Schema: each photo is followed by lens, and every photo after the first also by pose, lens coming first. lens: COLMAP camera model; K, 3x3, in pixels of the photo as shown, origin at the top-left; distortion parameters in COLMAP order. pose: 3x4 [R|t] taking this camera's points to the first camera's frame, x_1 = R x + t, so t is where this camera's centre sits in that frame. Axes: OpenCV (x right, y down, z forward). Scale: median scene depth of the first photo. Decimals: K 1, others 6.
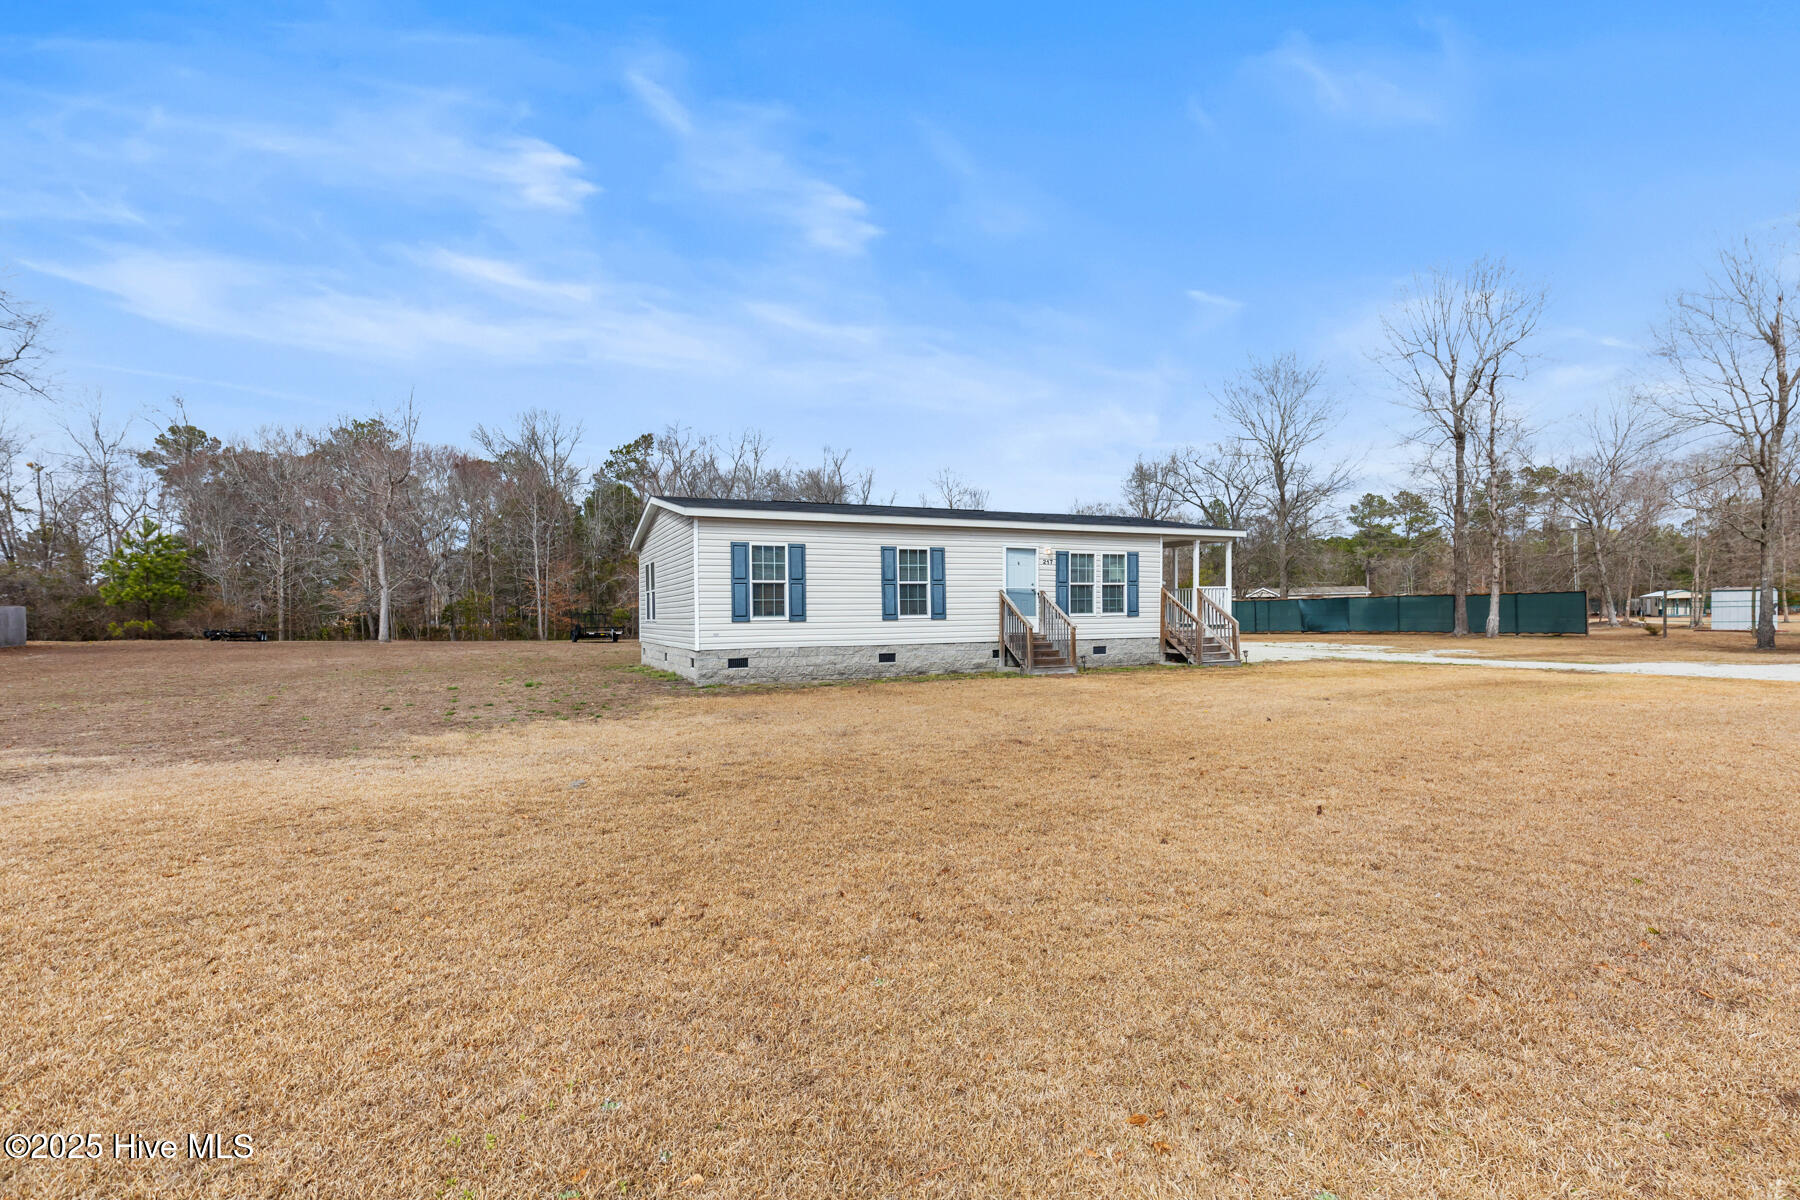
lens RADIAL K [[825.1, 0, 891.5], [0, 825.1, 605.6], [0, 0, 1]] dist [0.000490, 0.000288]
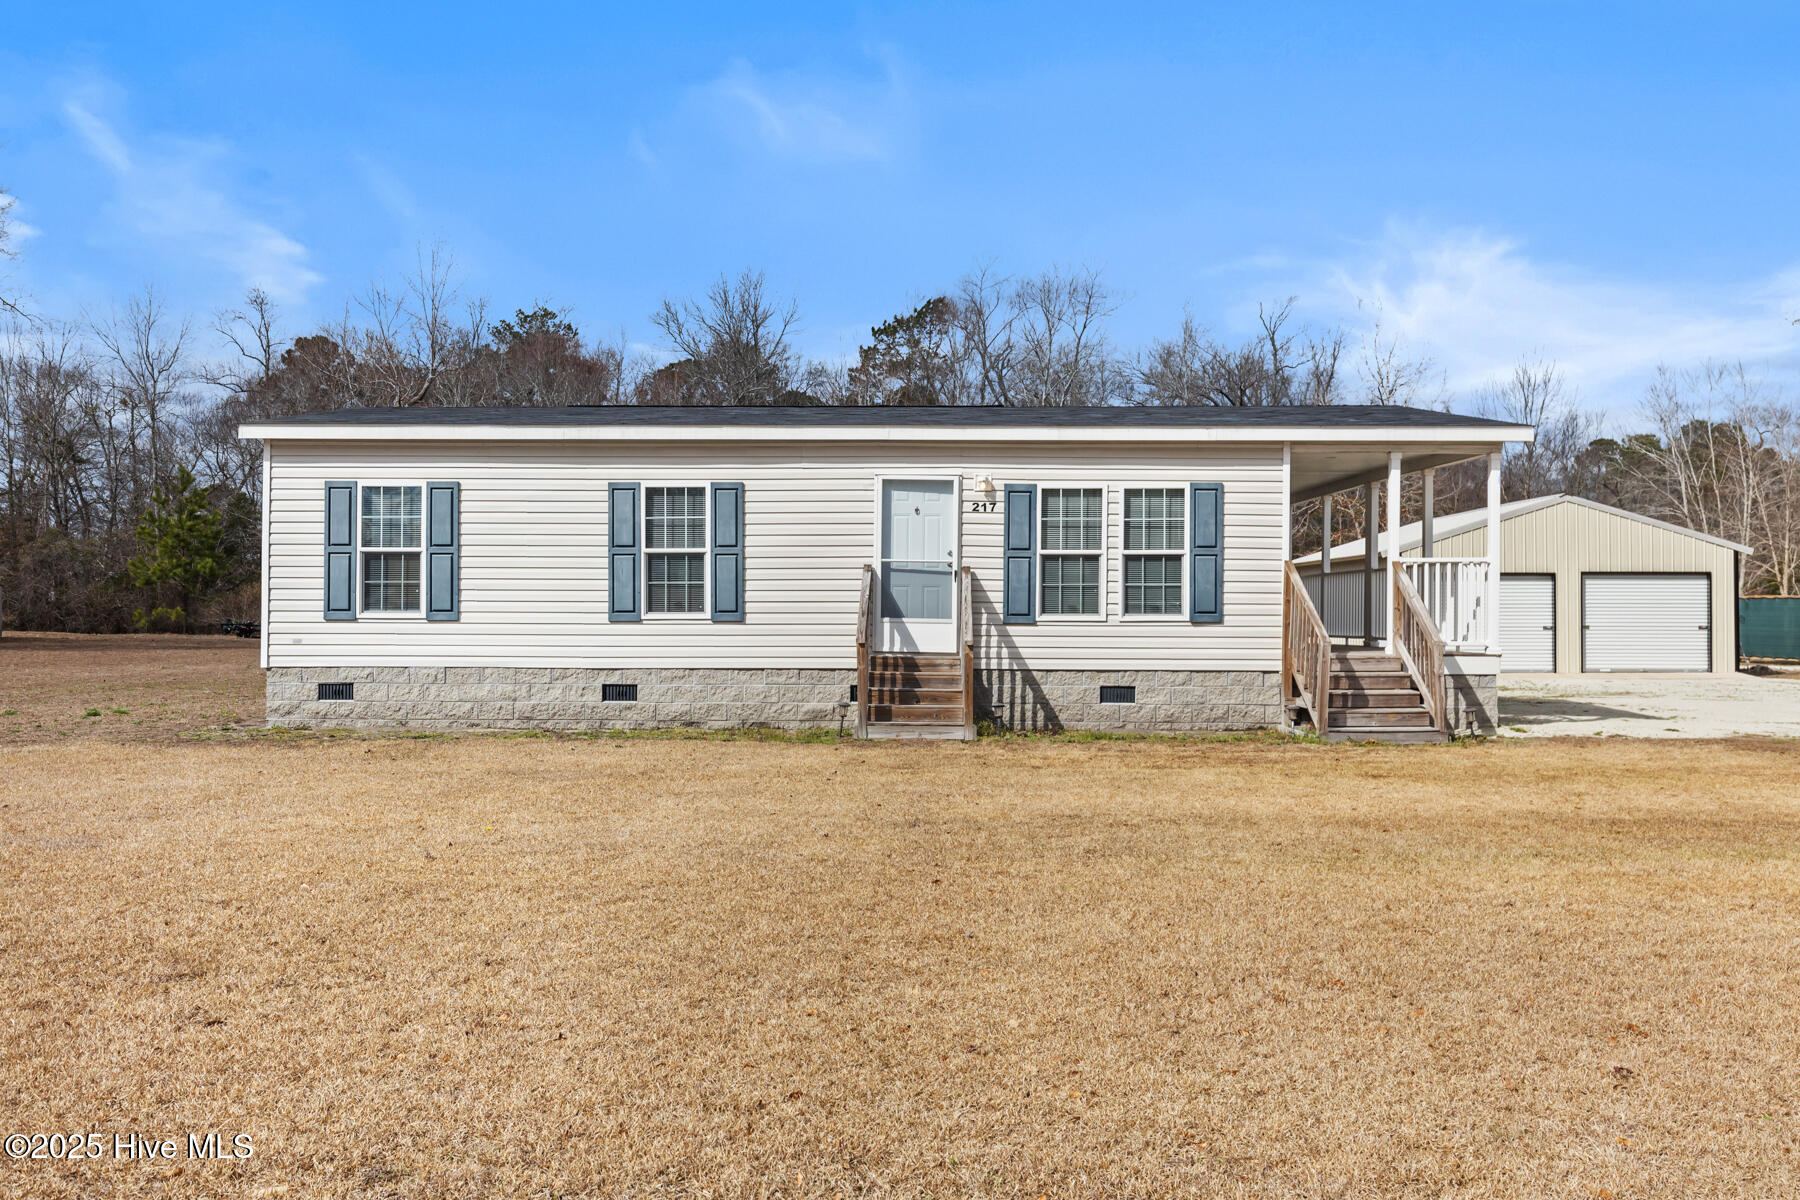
lens RADIAL K [[1475.1, 0, 900.0], [0, 1475.1, 600.0], [0, 0, 1]] dist [-0.002827, -0.001192]
pose [[0.906284, 0.010553, -0.422539, 0.509698], [-0.009249, 0.999944, 0.005136, -0.002592], [0.422569, -0.000747, 0.906330, 0.197066]]
